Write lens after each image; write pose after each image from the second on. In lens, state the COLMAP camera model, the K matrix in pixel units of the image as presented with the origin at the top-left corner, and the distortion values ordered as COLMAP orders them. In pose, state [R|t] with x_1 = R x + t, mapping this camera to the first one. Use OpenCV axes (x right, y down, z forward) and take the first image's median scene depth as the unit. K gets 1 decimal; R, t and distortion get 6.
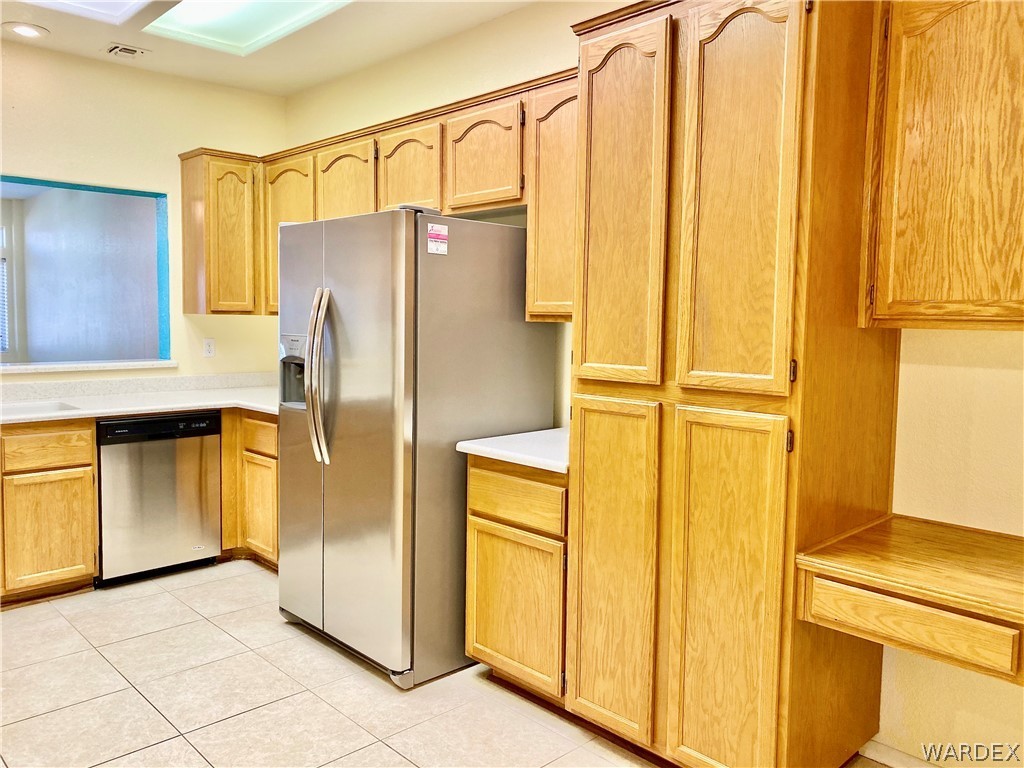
lens RADIAL K [[787.0, 0, 489.7], [0, 787.0, 366.9], [0, 0, 1]] dist [0.045249, -0.054545]
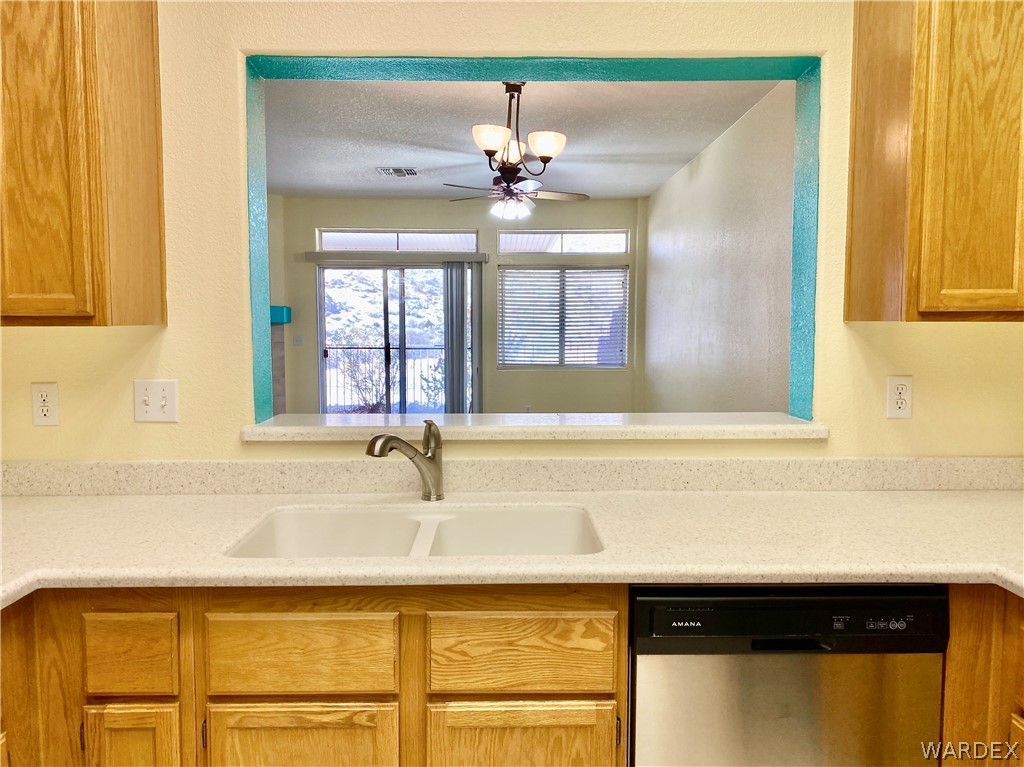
lens RADIAL K [[787.0, 0, 508.4], [0, 787.0, 388.4], [0, 0, 1]] dist [0.045249, -0.054545]
pose [[0.740428, 0.043254, -0.670743, -0.281959], [-0.033695, 0.999061, 0.027231, -0.043479], [0.671291, 0.002438, 0.741190, 0.673547]]
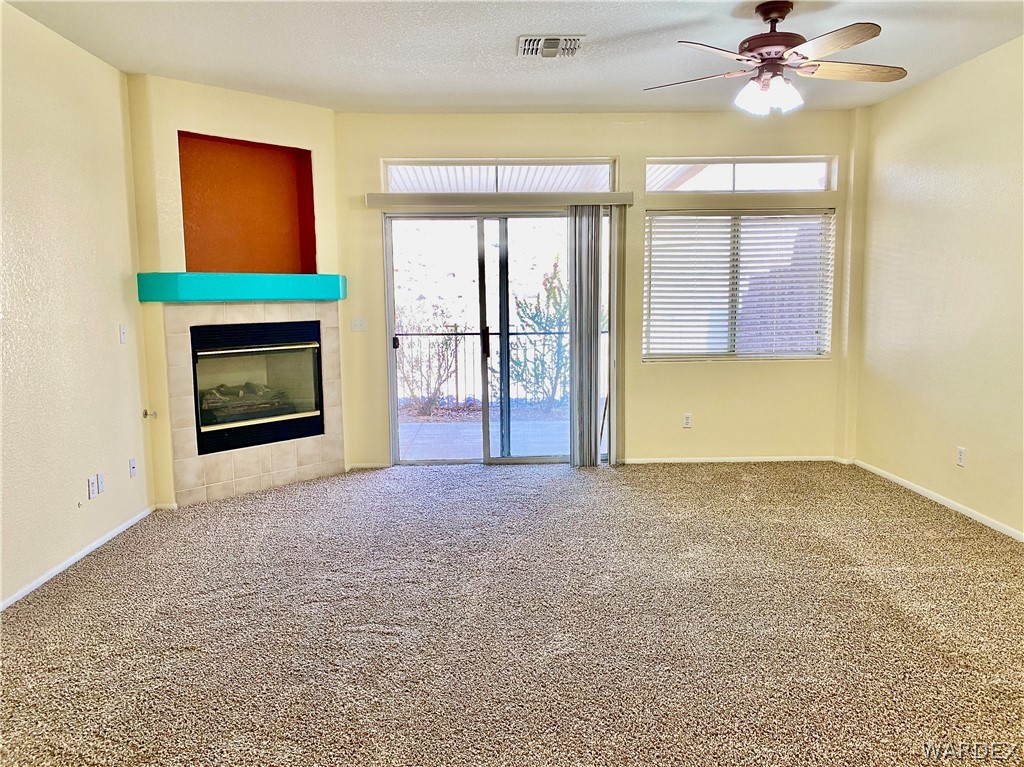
lens RADIAL K [[787.0, 0, 512.0], [0, 787.0, 389.7], [0, 0, 1]] dist [0.045249, -0.054545]
pose [[0.757326, 0.055854, -0.650644, -1.073707], [-0.018488, 0.997770, 0.064133, -0.079841], [0.652775, -0.036541, 0.756670, 0.993177]]
